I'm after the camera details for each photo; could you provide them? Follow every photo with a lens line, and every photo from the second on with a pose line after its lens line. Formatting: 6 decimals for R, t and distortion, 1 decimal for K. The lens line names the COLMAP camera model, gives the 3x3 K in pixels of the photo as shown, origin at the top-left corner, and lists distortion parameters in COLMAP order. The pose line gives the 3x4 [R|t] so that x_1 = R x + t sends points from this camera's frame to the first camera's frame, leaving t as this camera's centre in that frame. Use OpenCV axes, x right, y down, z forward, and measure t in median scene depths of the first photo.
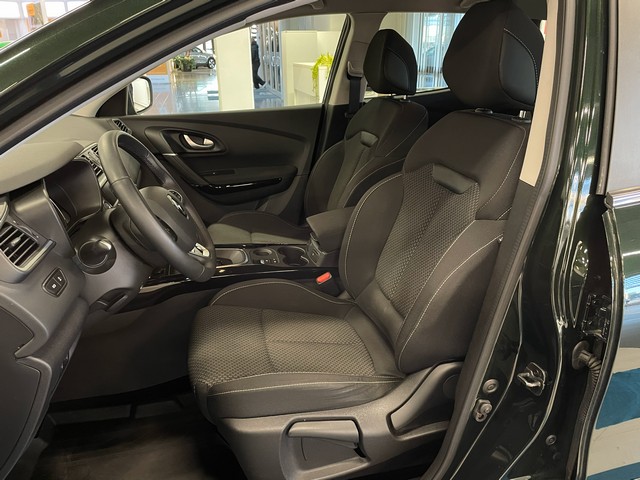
lens RADIAL K [[479.4, 0, 319.8], [0, 479.4, 238.8], [0, 0, 1]] dist [0.047900, -0.038924]
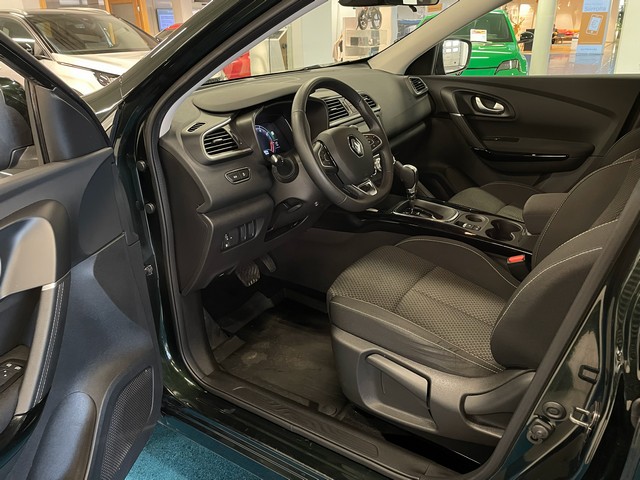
lens RADIAL K [[479.4, 0, 319.3], [0, 479.4, 241.3], [0, 0, 1]] dist [0.047900, -0.038924]
pose [[0.685063, 0.283779, -0.670939, 0.268173], [-0.245187, 0.957092, 0.154462, -0.000483], [0.685983, 0.058690, 0.725247, 0.051924]]
